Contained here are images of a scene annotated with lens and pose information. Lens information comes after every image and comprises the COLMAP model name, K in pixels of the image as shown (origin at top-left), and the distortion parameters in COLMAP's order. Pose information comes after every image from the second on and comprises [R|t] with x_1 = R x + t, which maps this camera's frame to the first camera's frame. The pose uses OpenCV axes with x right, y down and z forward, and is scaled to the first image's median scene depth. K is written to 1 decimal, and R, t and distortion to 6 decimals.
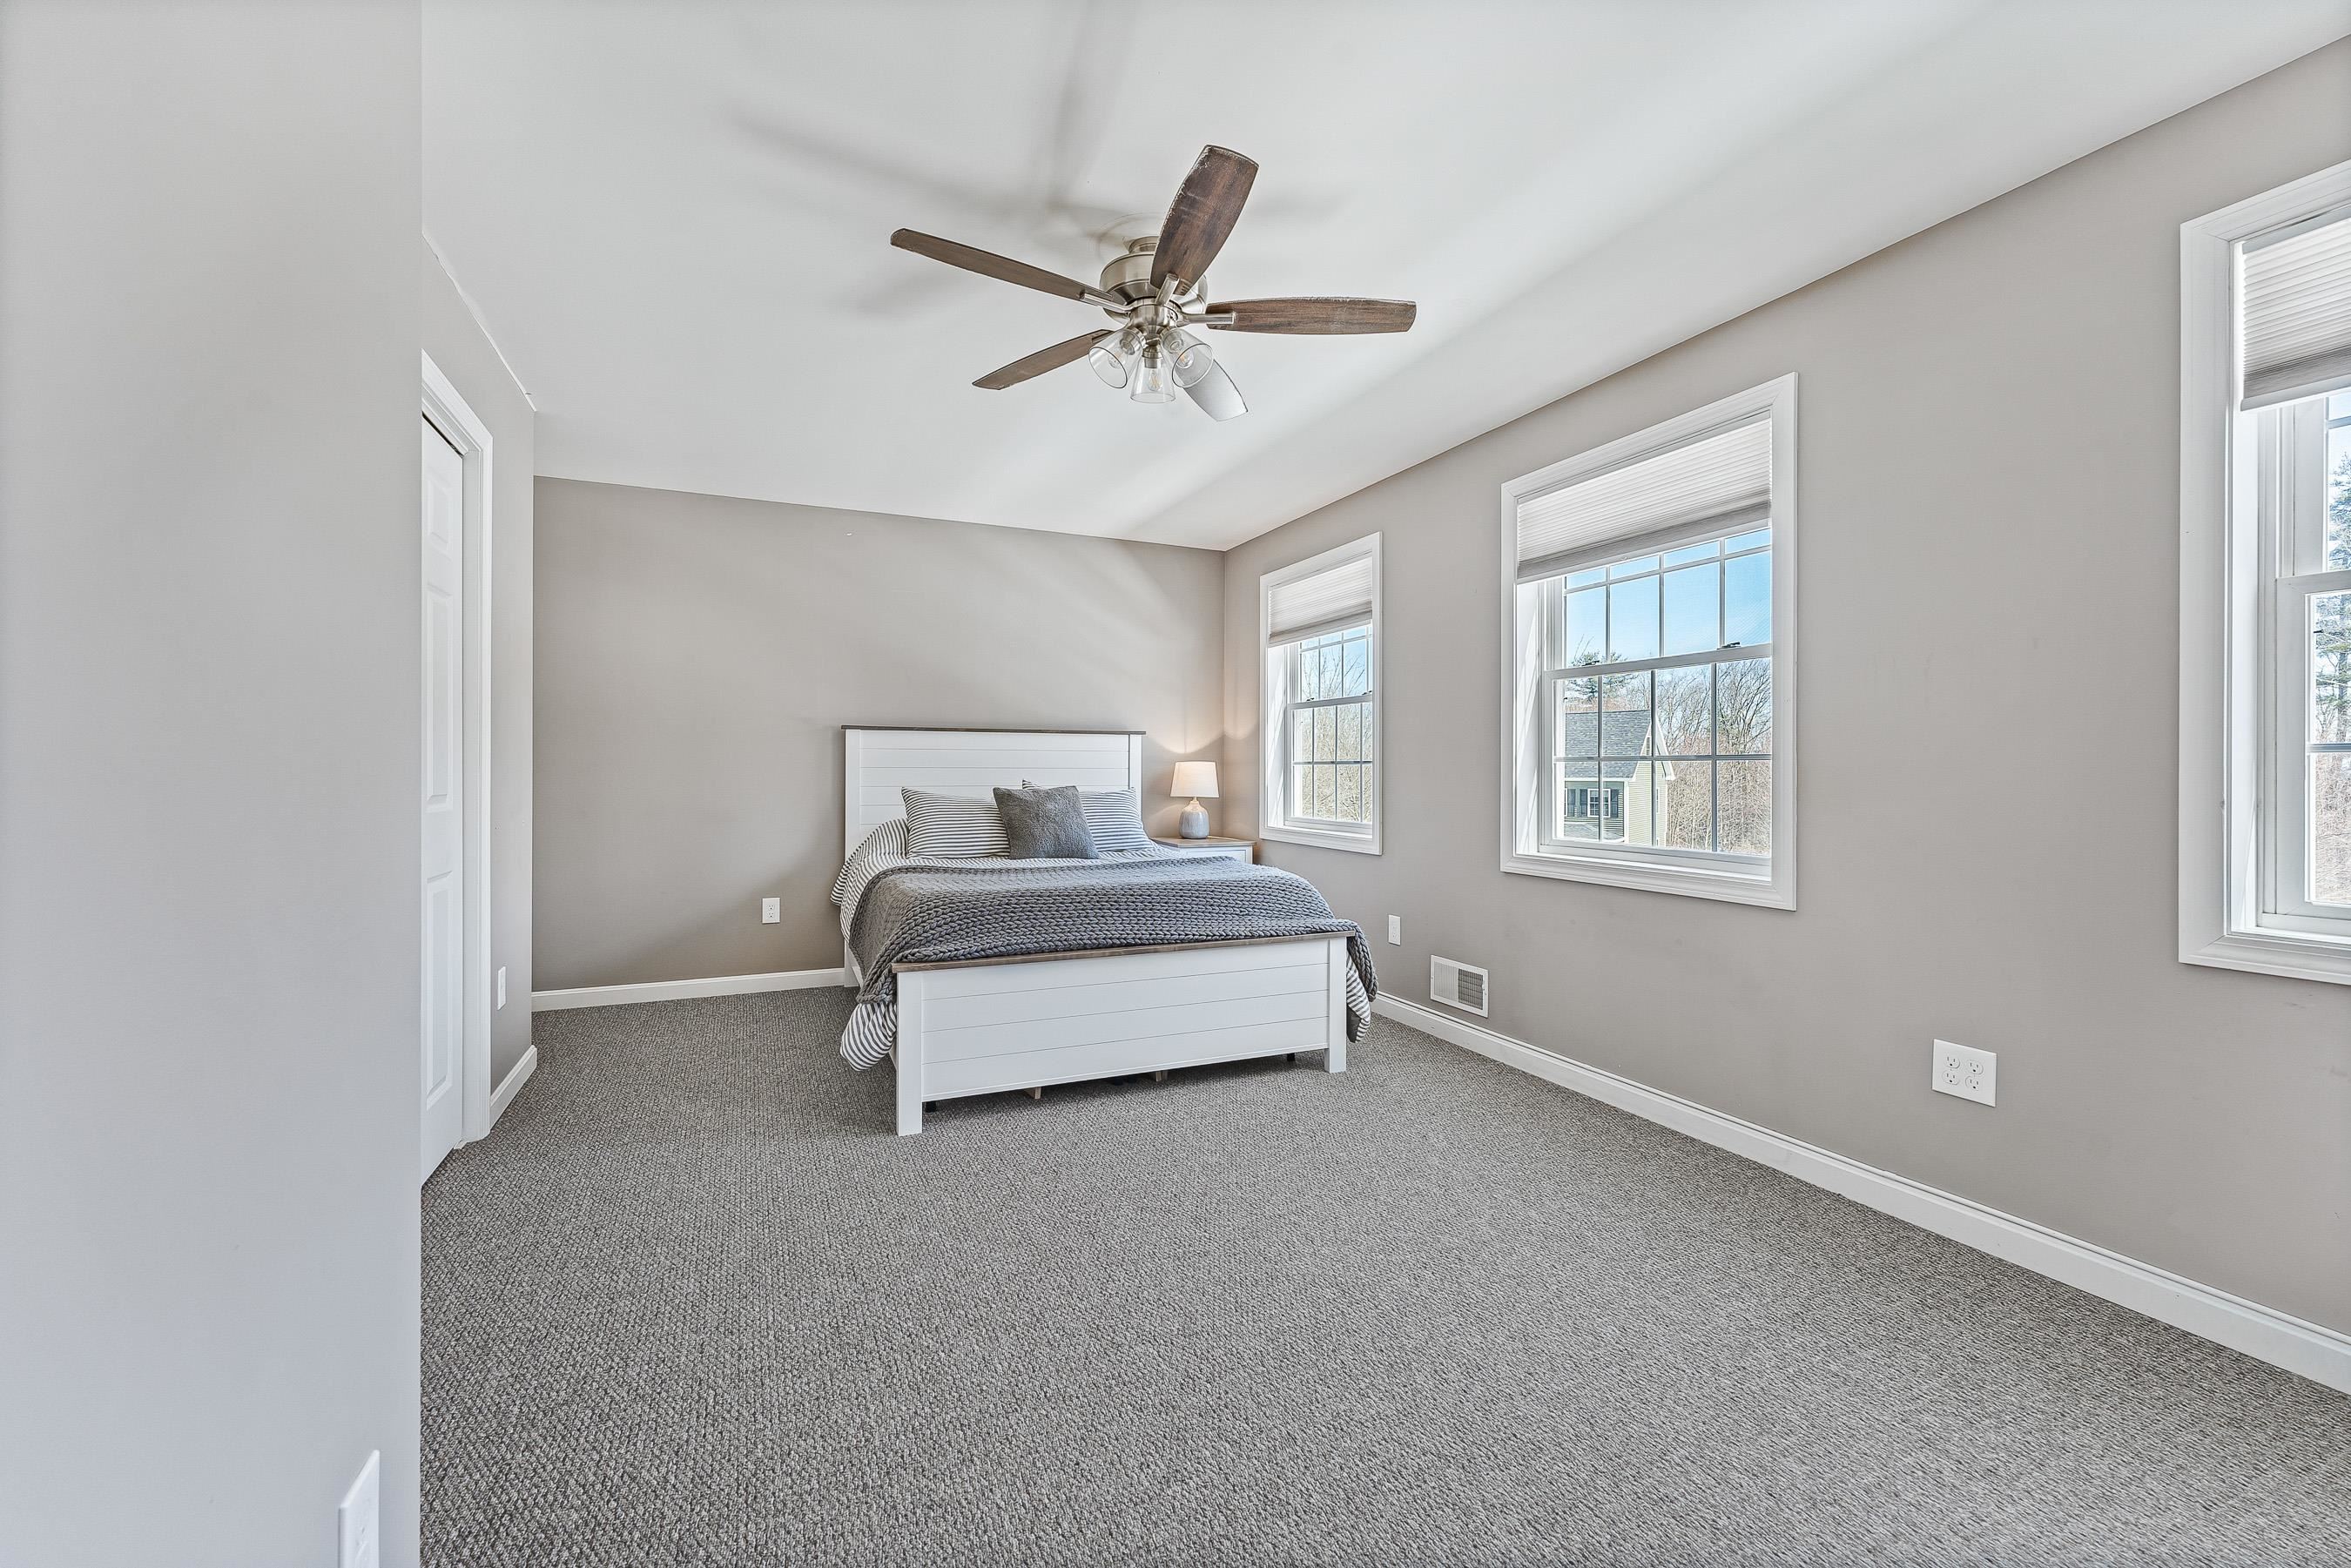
lens RADIAL K [[957.0, 0, 1136.1], [0, 957.0, 766.4], [0, 0, 1]] dist [0.000920, 0.001383]
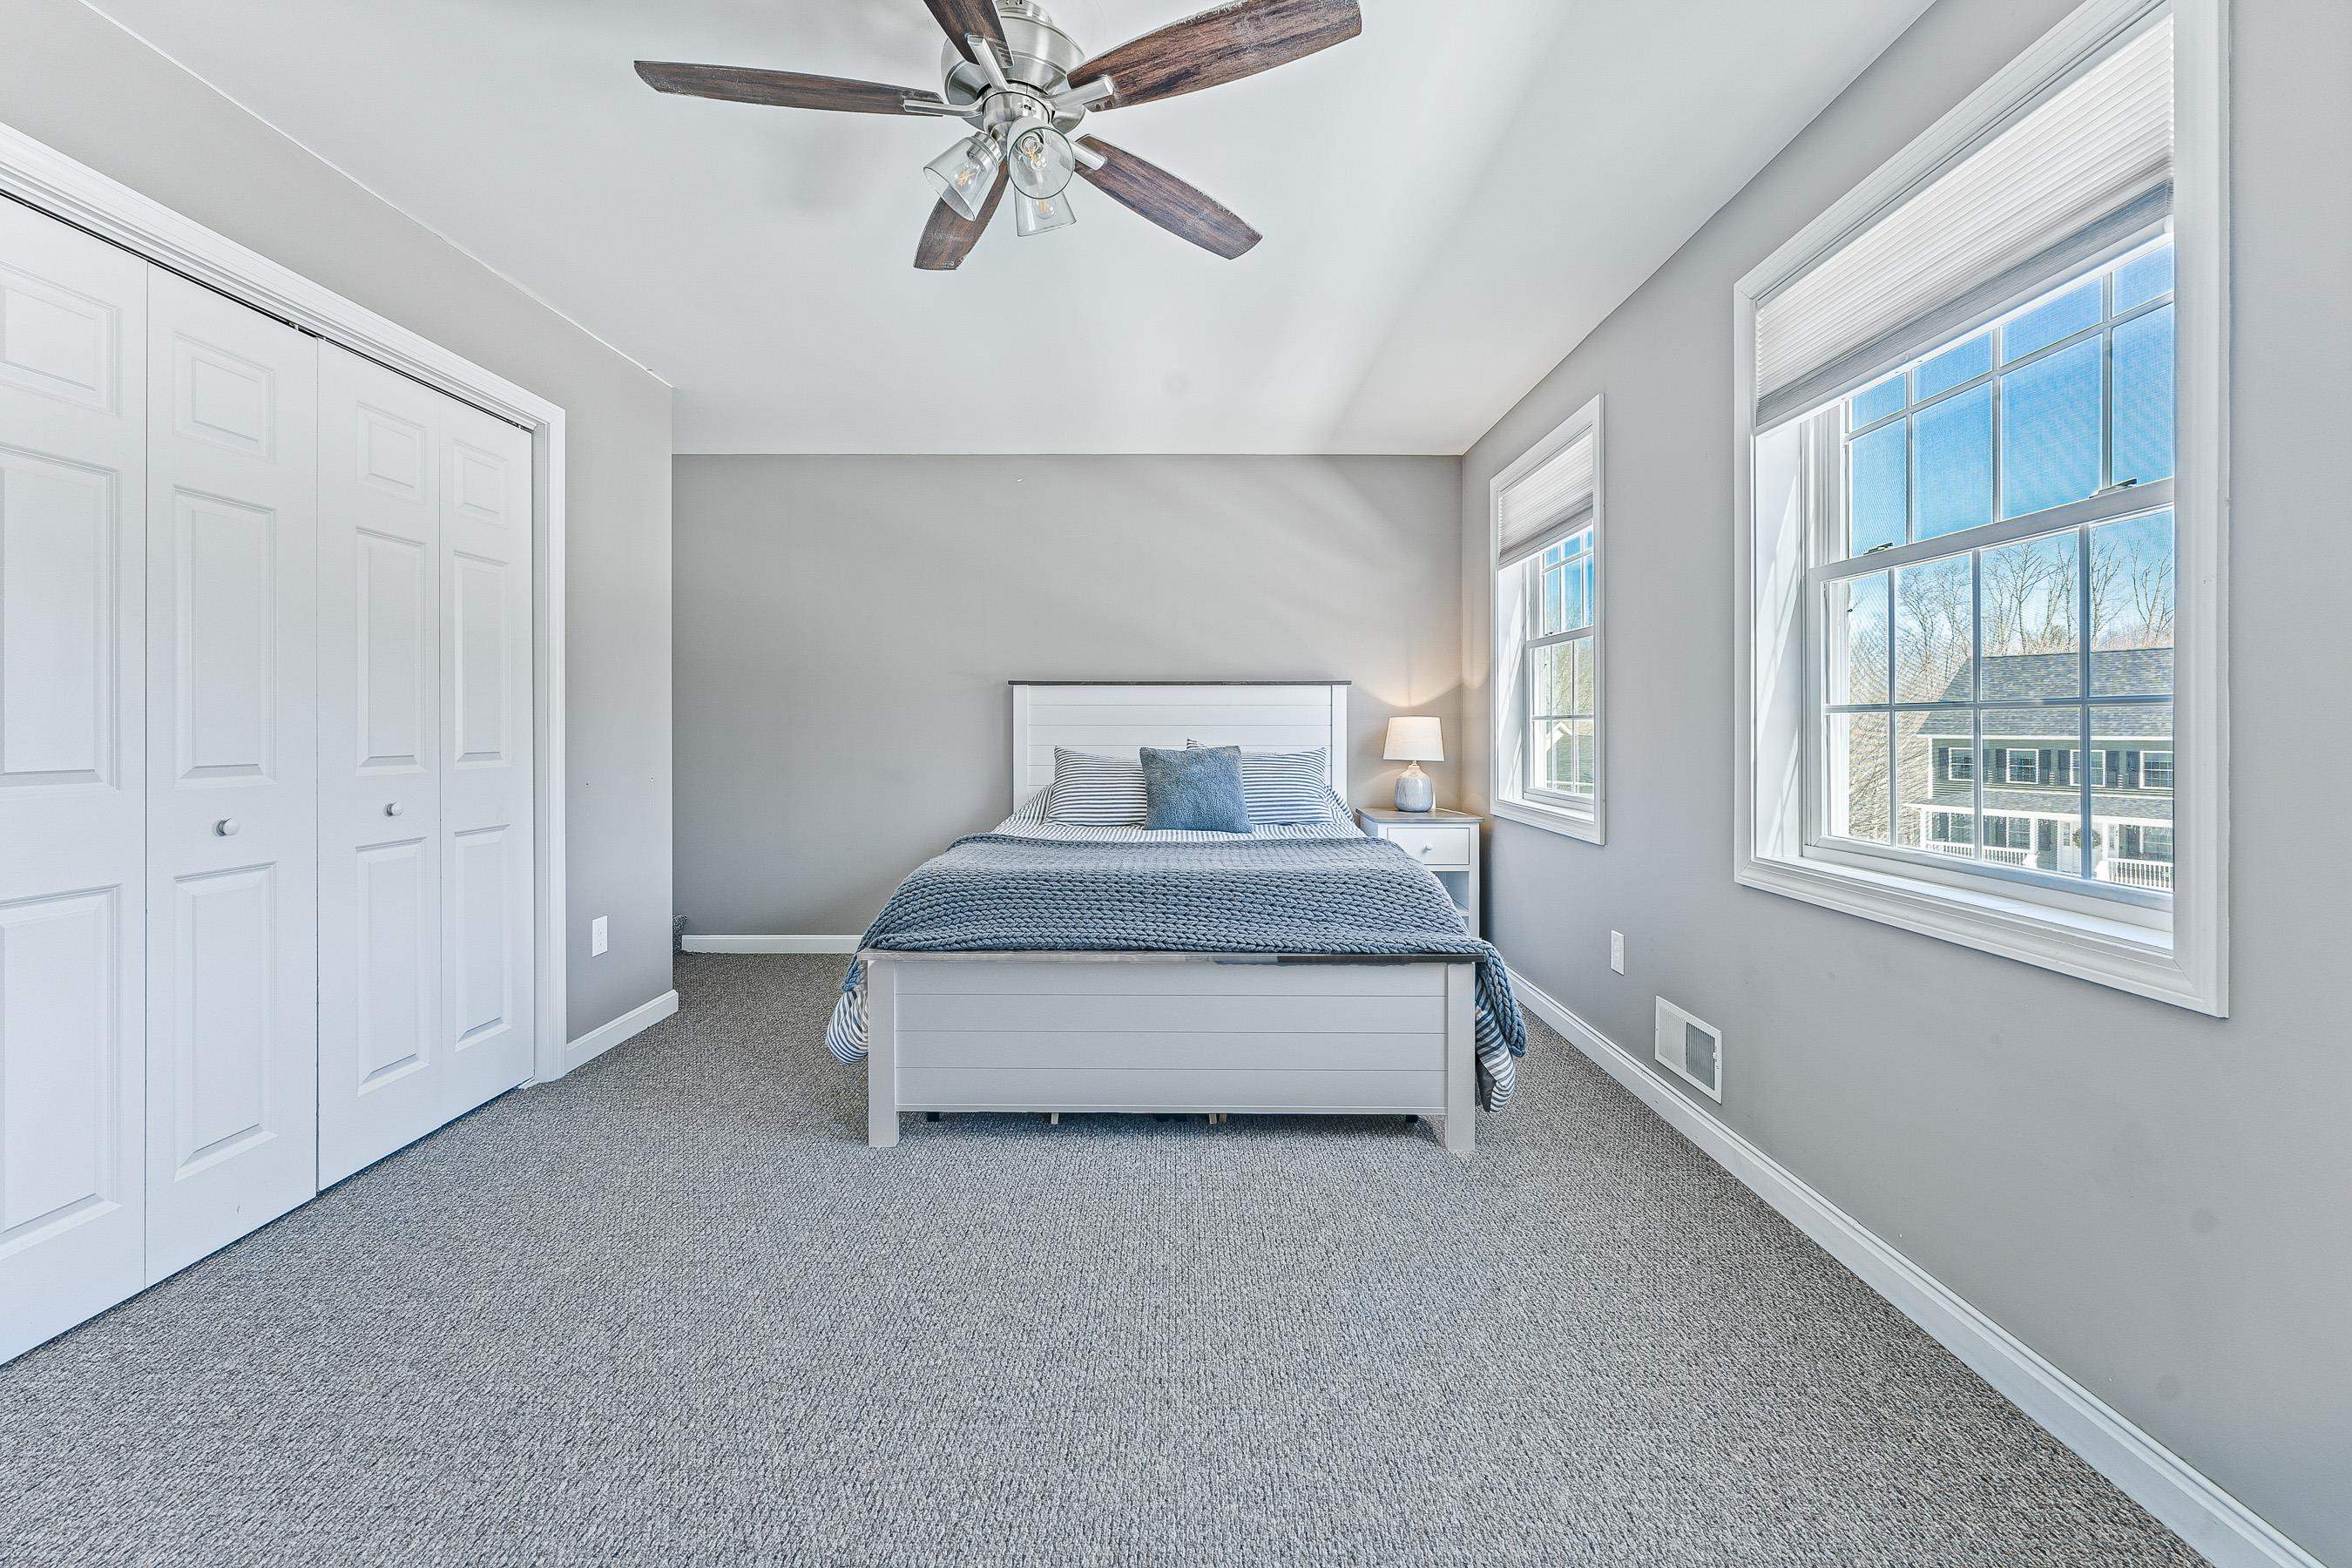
lens RADIAL K [[957.5, 0, 1162.7], [0, 957.5, 725.5], [0, 0, 1]] dist [0.000920, 0.001383]
pose [[0.917076, -0.002883, -0.398703, 0.277771], [0.003284, 0.999995, 0.000322, 0.001846], [0.398700, -0.001604, 0.917080, 0.245571]]
